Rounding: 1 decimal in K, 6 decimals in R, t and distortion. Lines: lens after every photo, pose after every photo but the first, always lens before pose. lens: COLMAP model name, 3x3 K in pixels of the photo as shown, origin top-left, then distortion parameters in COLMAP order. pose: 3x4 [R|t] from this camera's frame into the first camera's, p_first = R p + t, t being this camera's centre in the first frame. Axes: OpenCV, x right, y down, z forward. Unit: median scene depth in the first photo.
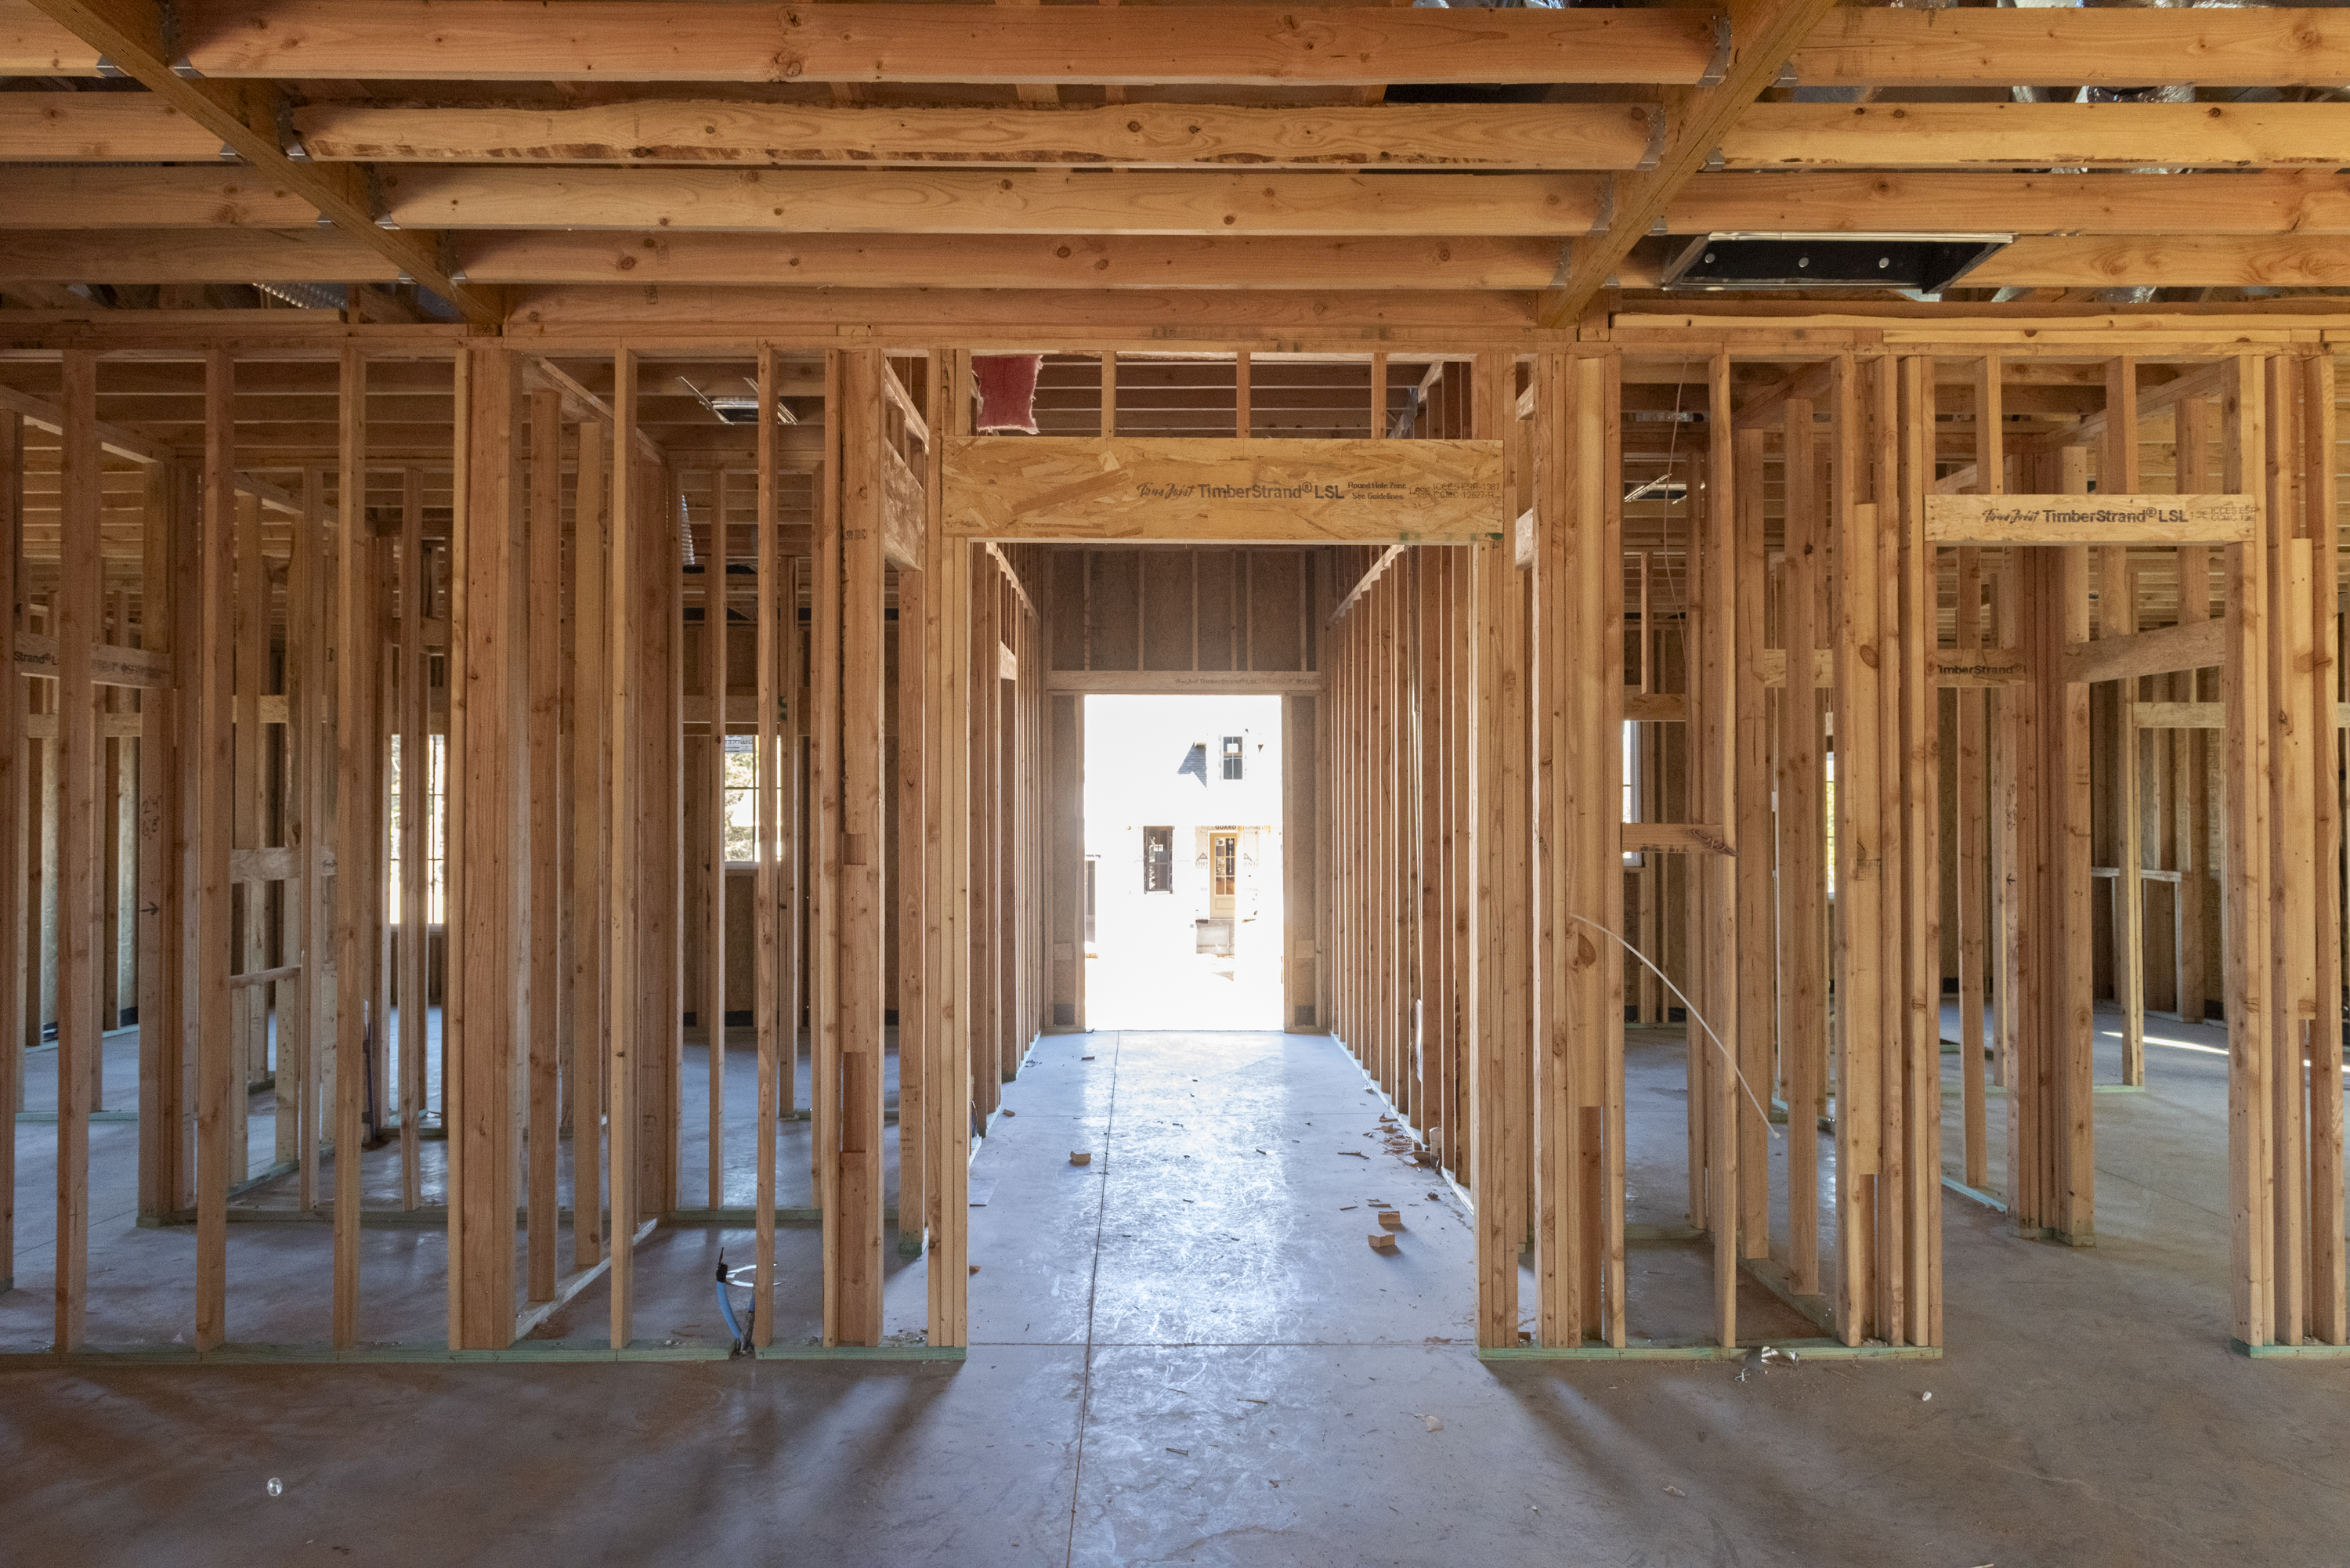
lens RADIAL K [[1578.4, 0, 1174.9], [0, 1578.4, 788.5], [0, 0, 1]] dist [0.002009, -0.001539]
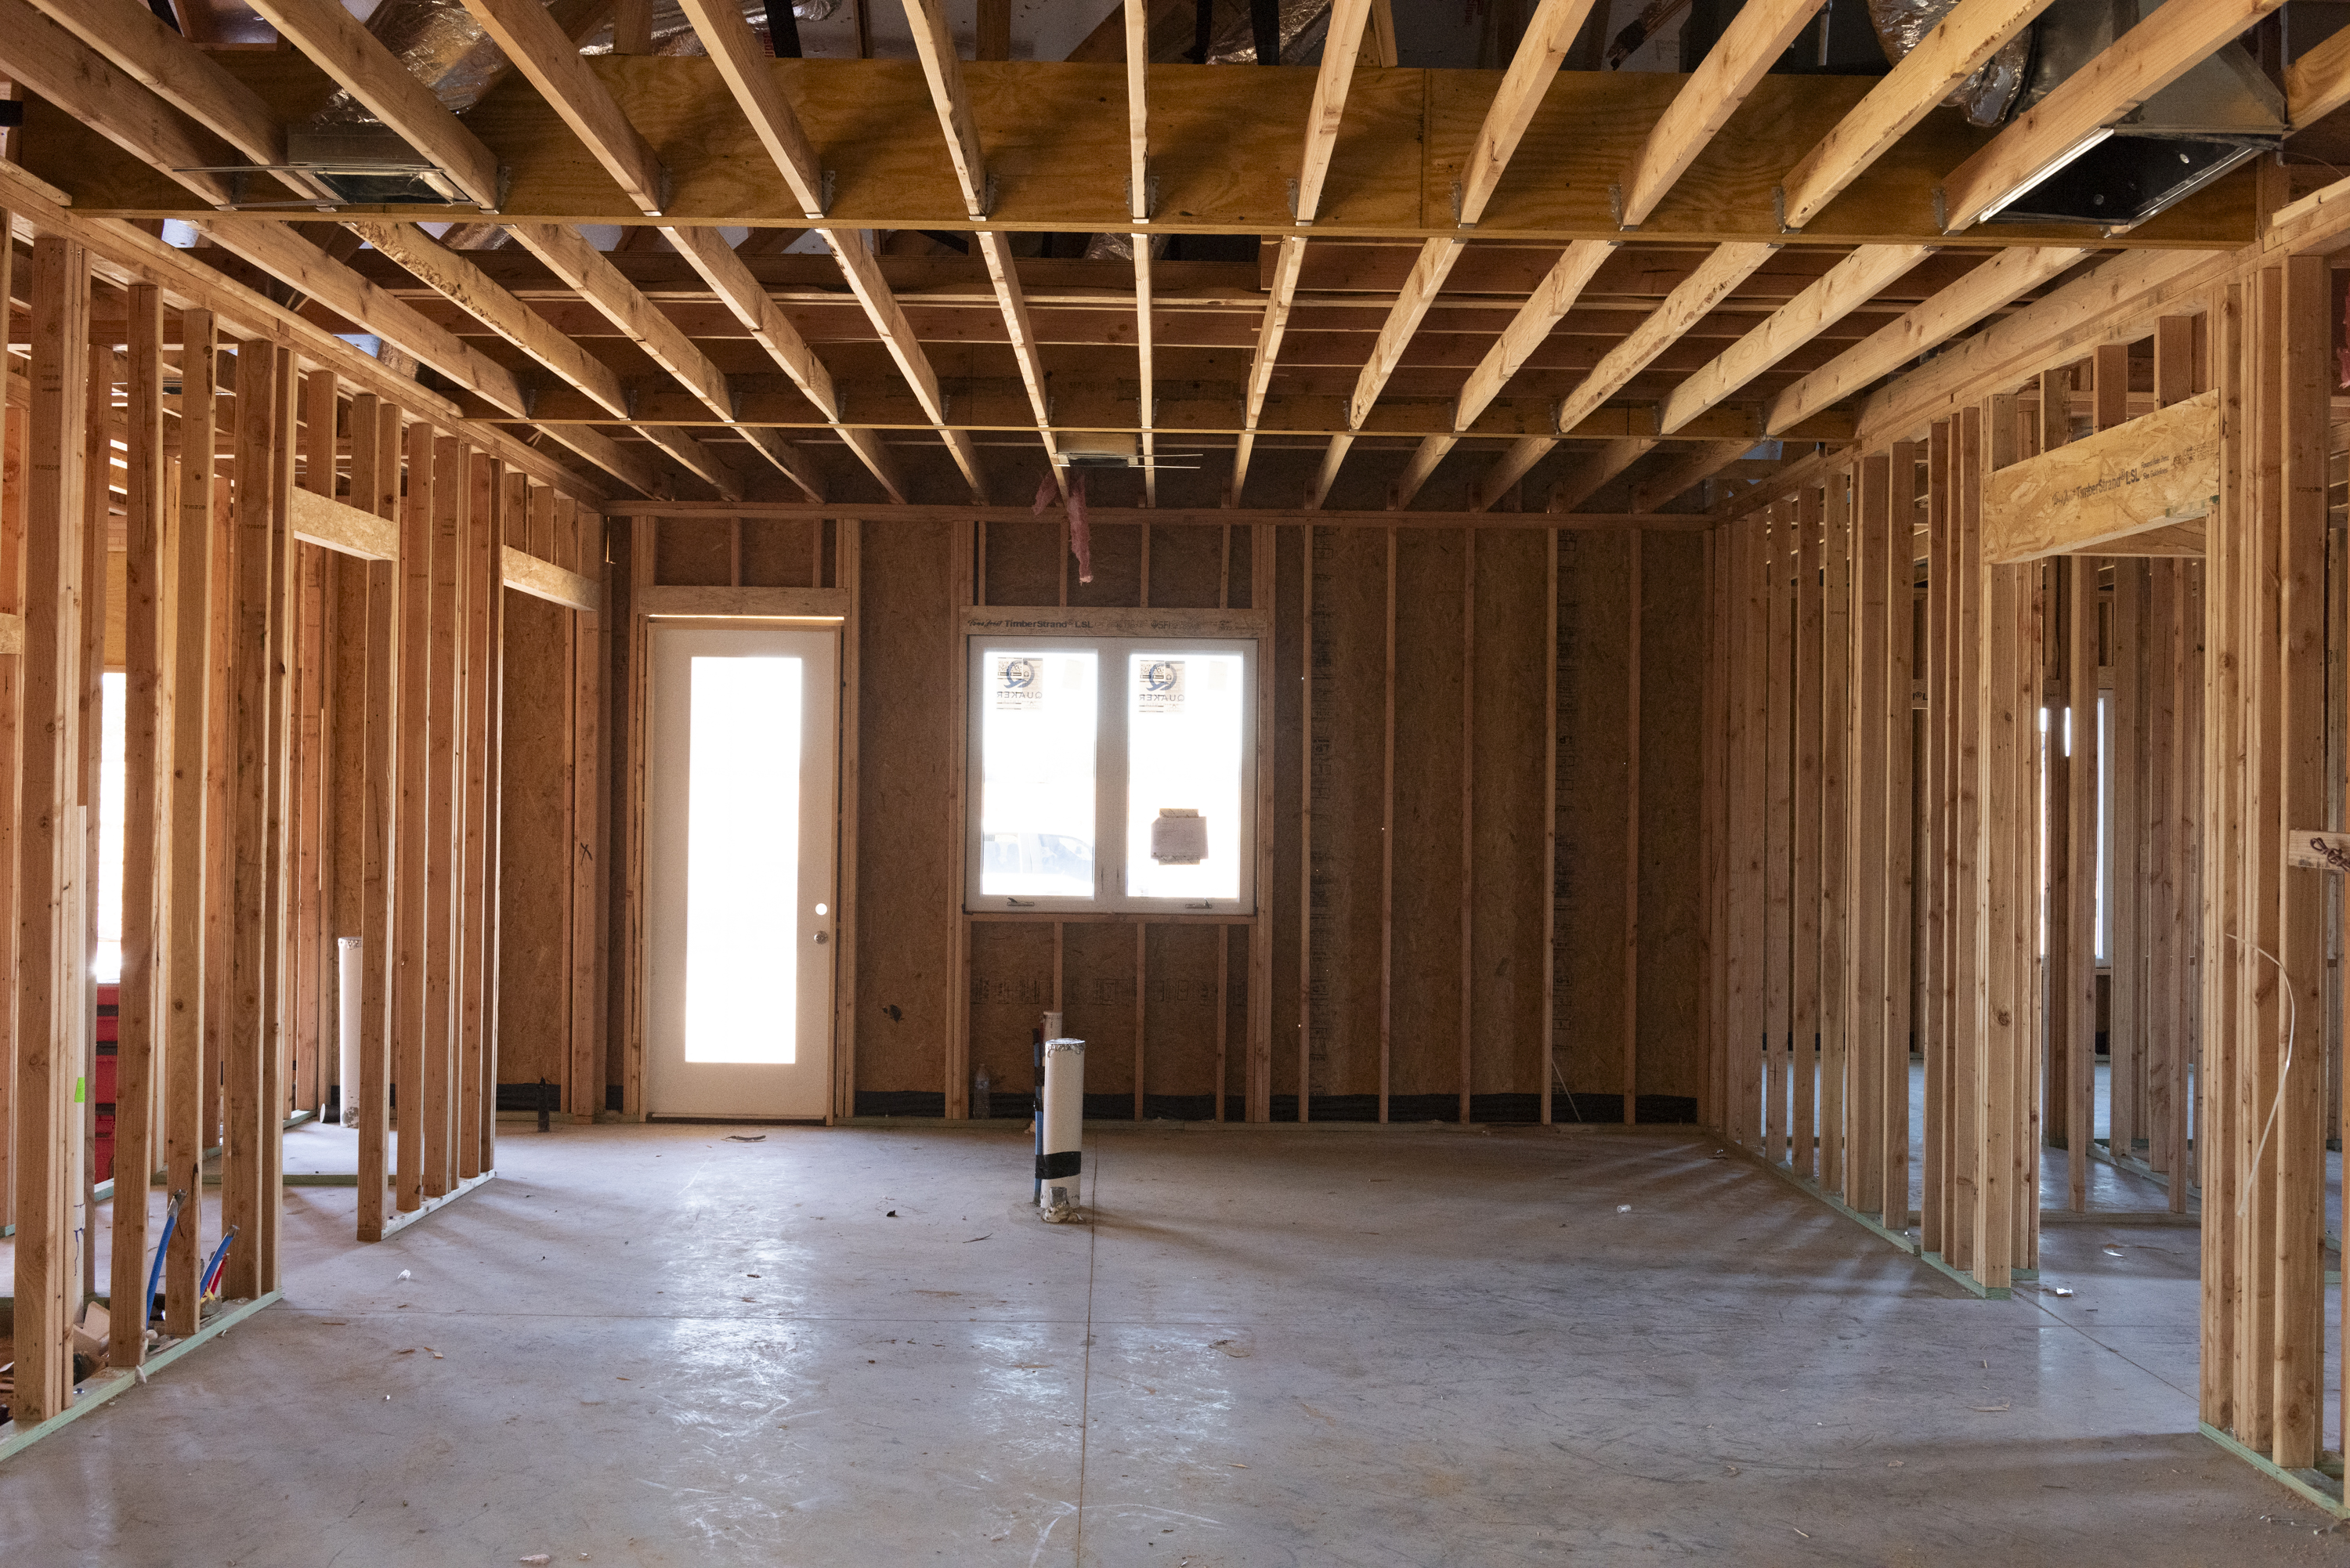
lens RADIAL K [[2228.4, 0, 1175.0], [0, 2228.4, 784.0], [0, 0, 1]] dist [-0.006347, -0.015491]
pose [[-0.001722, -0.004628, -0.999988, 1.429161], [0.004801, 0.999978, -0.004637, 0.000503], [0.999987, -0.004809, -0.001700, 0.424902]]
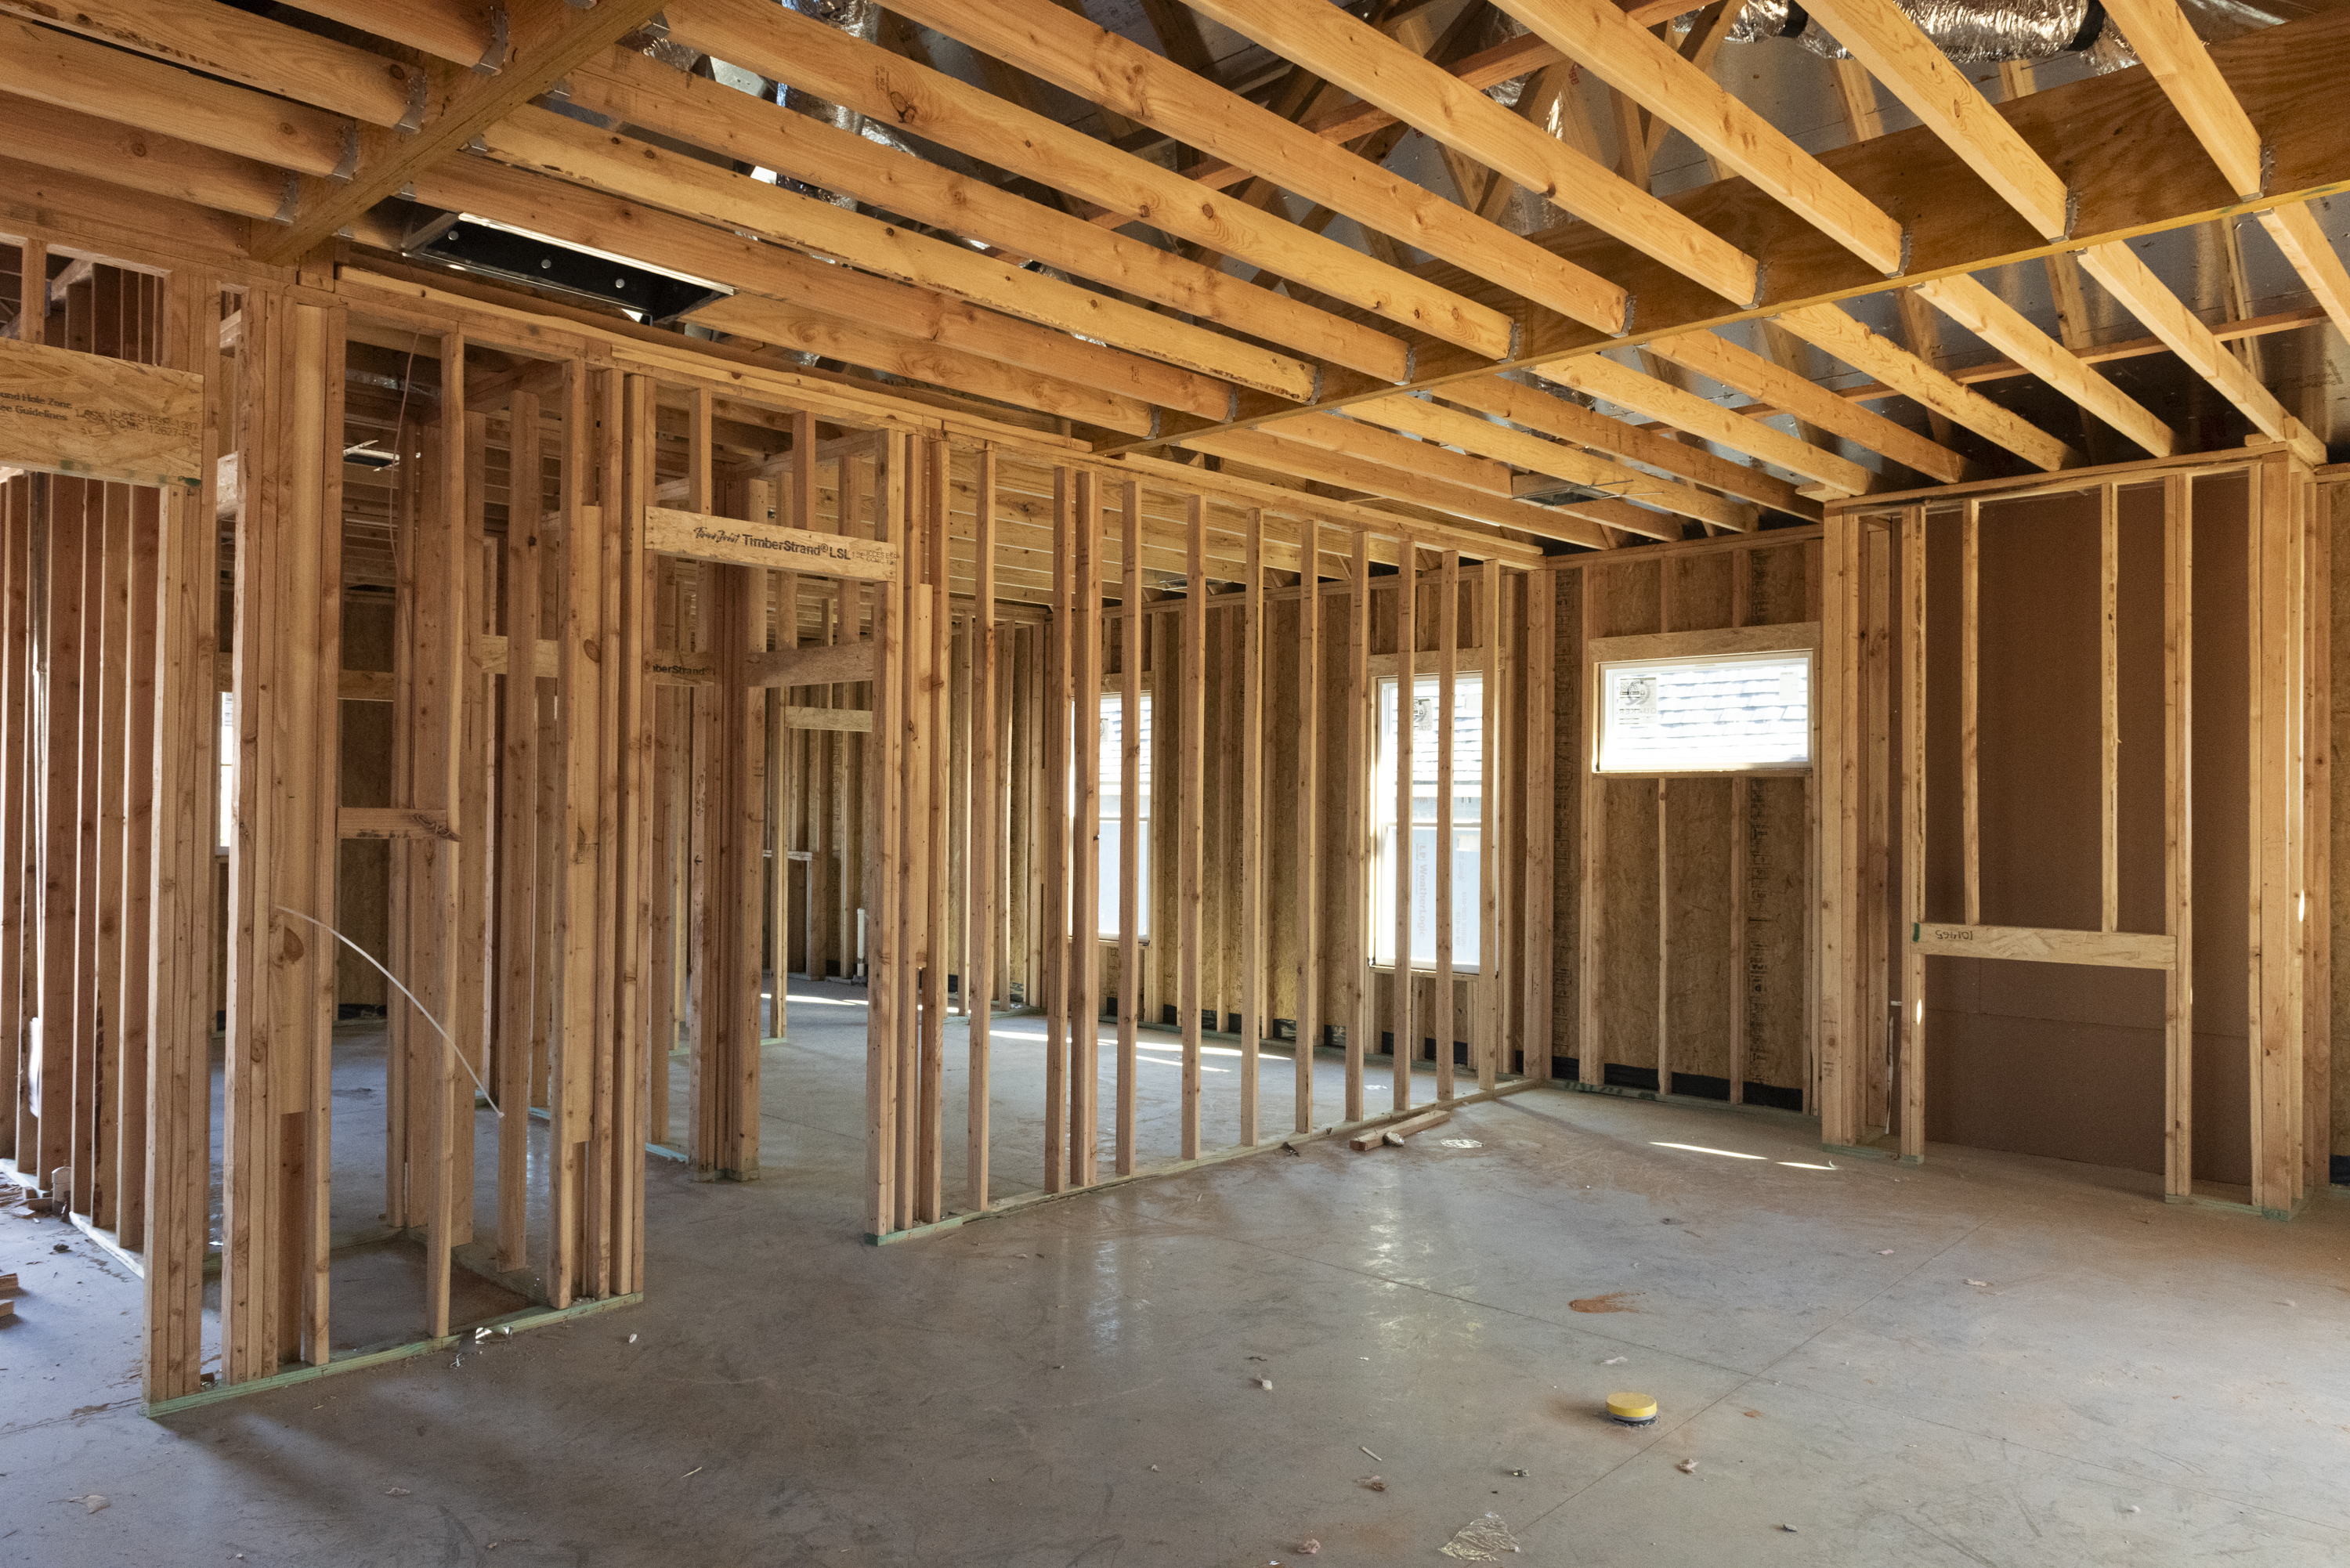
lens RADIAL K [[1578.4, 0, 1174.9], [0, 1578.4, 788.5], [0, 0, 1]] dist [0.002009, -0.001539]
pose [[0.694403, 0.015883, 0.719411, -0.047613], [-0.022380, 0.999749, -0.000470, -0.000057], [-0.719239, -0.015774, 0.694584, -0.013568]]
